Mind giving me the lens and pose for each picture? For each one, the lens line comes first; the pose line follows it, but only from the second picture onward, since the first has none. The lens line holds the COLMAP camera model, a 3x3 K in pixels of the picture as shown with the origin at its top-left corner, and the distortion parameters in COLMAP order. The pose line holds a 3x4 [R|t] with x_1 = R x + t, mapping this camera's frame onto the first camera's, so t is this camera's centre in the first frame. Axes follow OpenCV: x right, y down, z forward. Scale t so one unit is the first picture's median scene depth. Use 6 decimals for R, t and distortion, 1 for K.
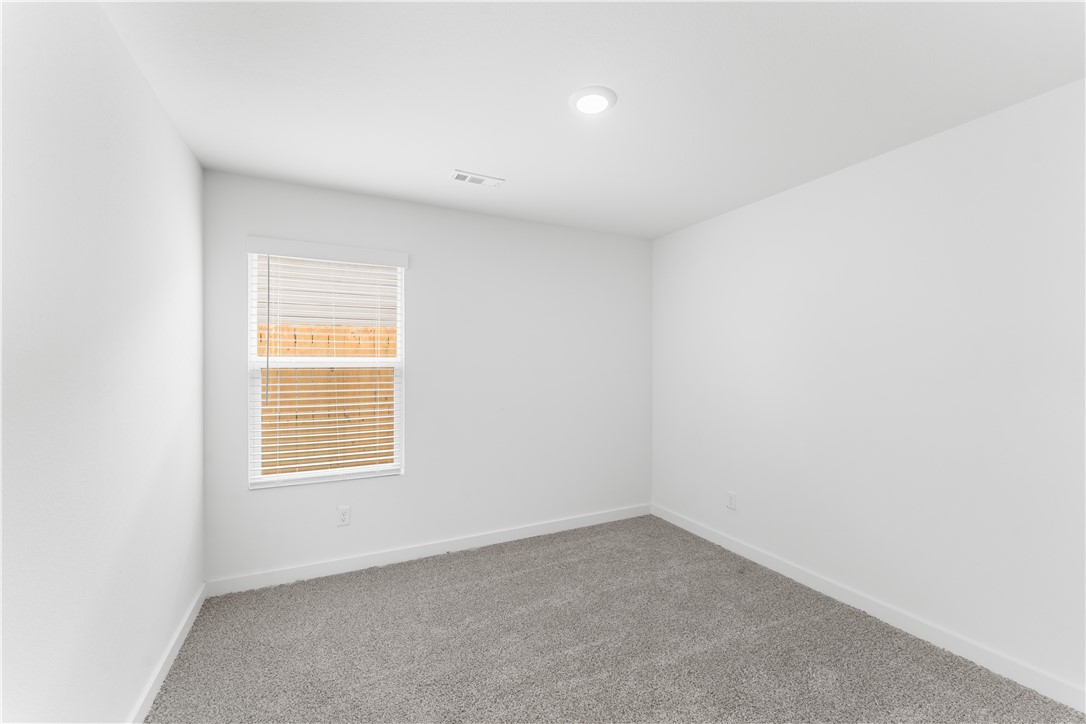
lens RADIAL K [[440.1, 0, 539.6], [0, 440.1, 361.6], [0, 0, 1]] dist [-0.000819, -0.000211]
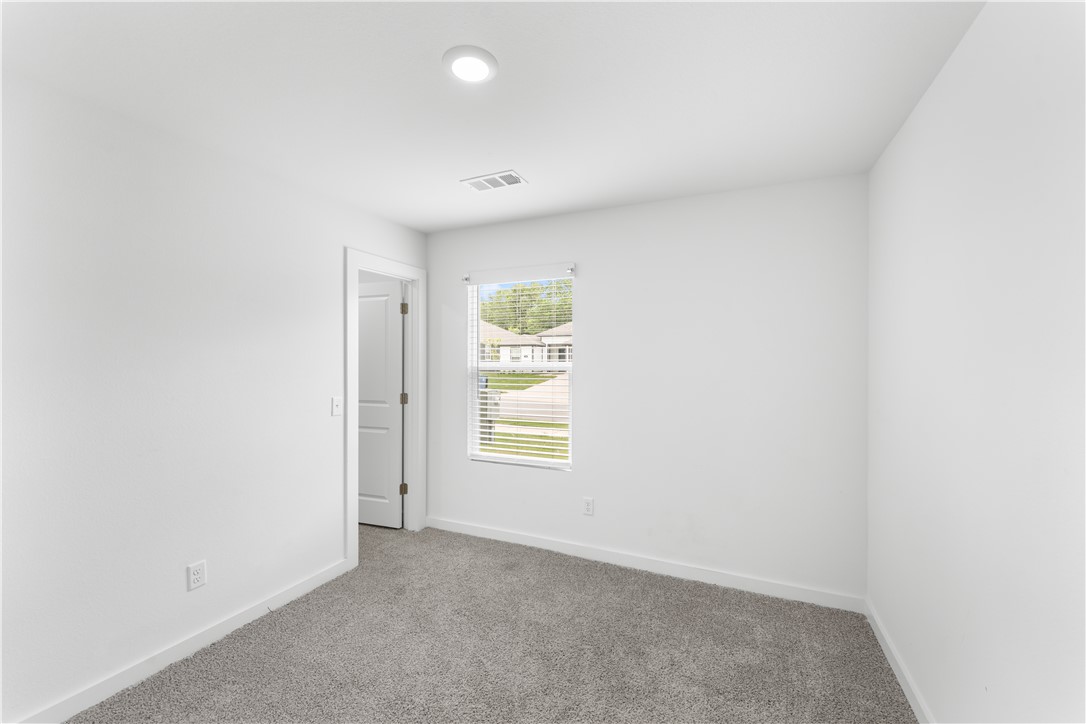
lens RADIAL K [[440.1, 0, 539.6], [0, 440.1, 361.6], [0, 0, 1]] dist [-0.000819, -0.000211]
pose [[0.635186, -0.007377, -0.772324, 0.448278], [-0.006837, 0.999861, -0.015174, 0.007113], [0.772329, 0.014919, 0.635047, 0.264209]]
